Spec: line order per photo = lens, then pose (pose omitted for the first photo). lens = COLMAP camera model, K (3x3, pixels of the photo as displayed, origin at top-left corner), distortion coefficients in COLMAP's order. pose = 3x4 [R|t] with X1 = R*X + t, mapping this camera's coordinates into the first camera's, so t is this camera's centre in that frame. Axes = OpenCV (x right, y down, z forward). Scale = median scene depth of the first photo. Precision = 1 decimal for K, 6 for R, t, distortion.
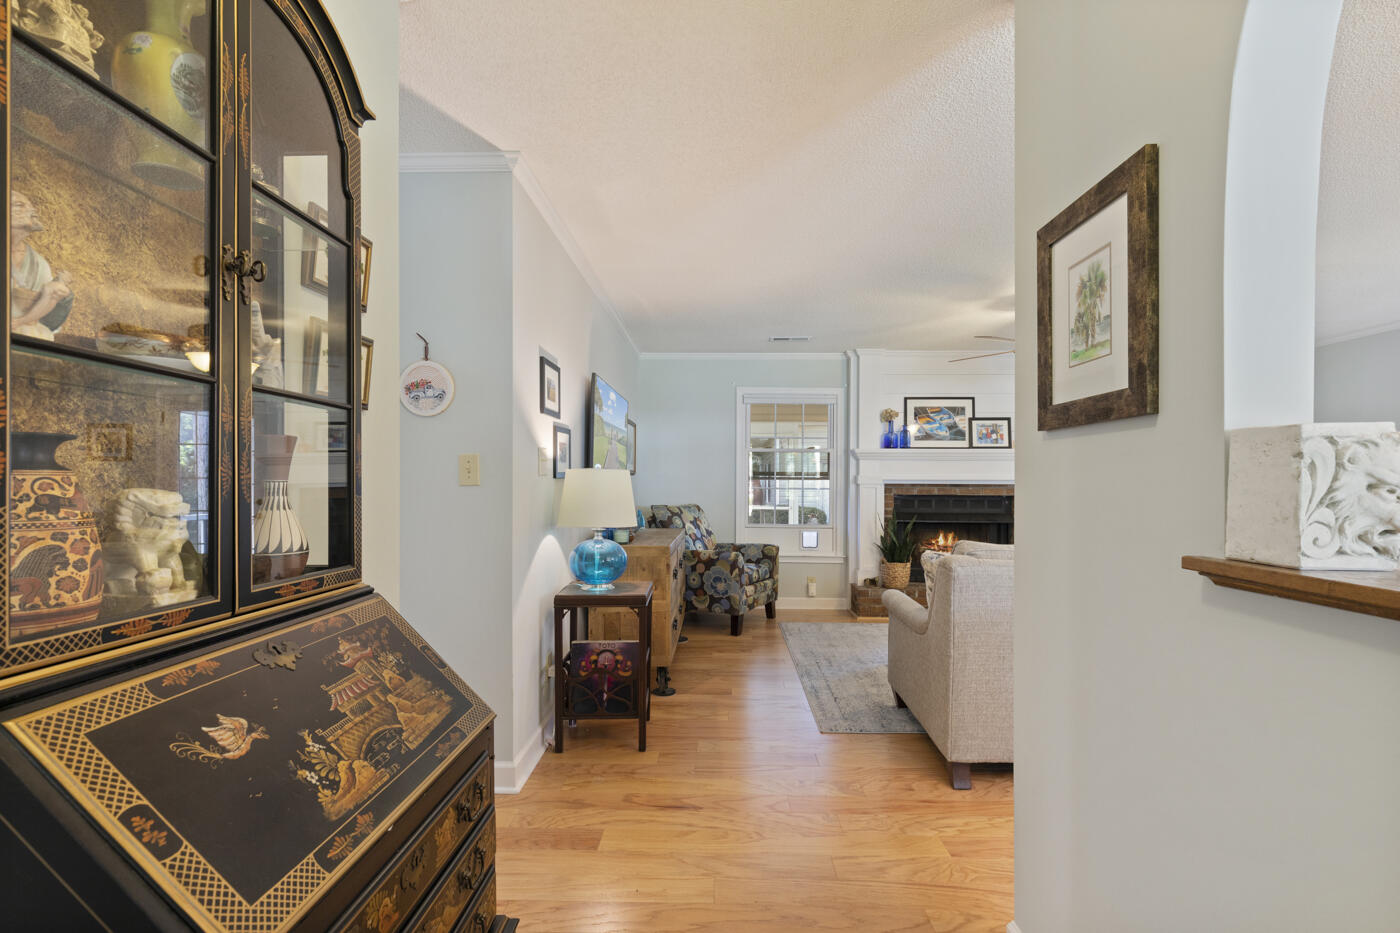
lens RADIAL K [[633.3, 0, 704.9], [0, 633.3, 481.2], [0, 0, 1]] dist [0.003725, -0.000471]
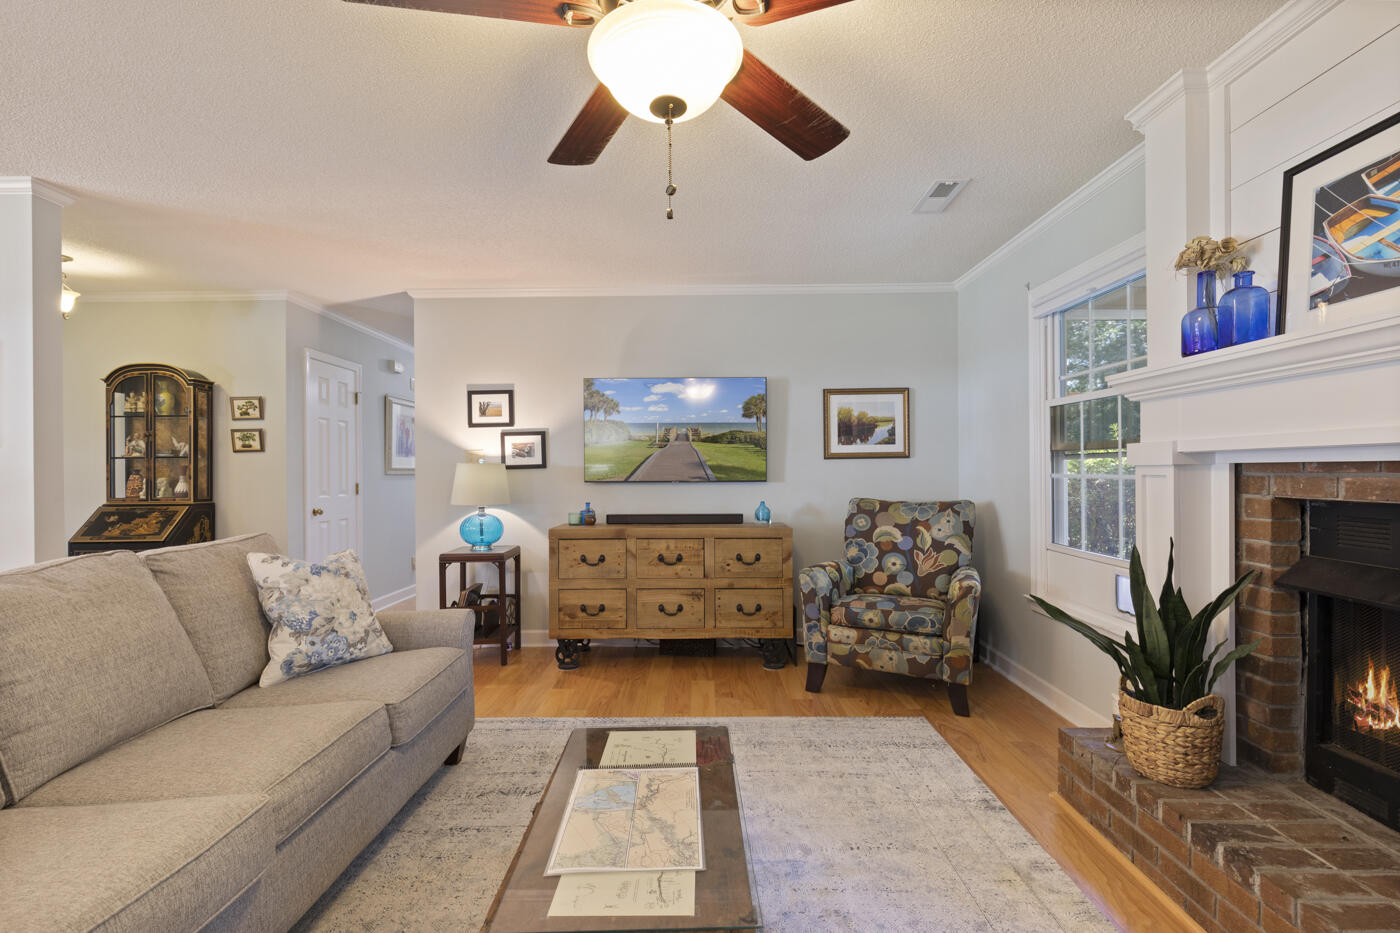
lens RADIAL K [[633.3, 0, 700.2], [0, 633.3, 470.5], [0, 0, 1]] dist [0.003725, -0.000471]
pose [[0.018537, -0.004788, -0.999817, 0.608788], [0.013771, 0.999895, -0.004533, 0.005259], [0.999733, -0.013684, 0.018601, 0.719139]]
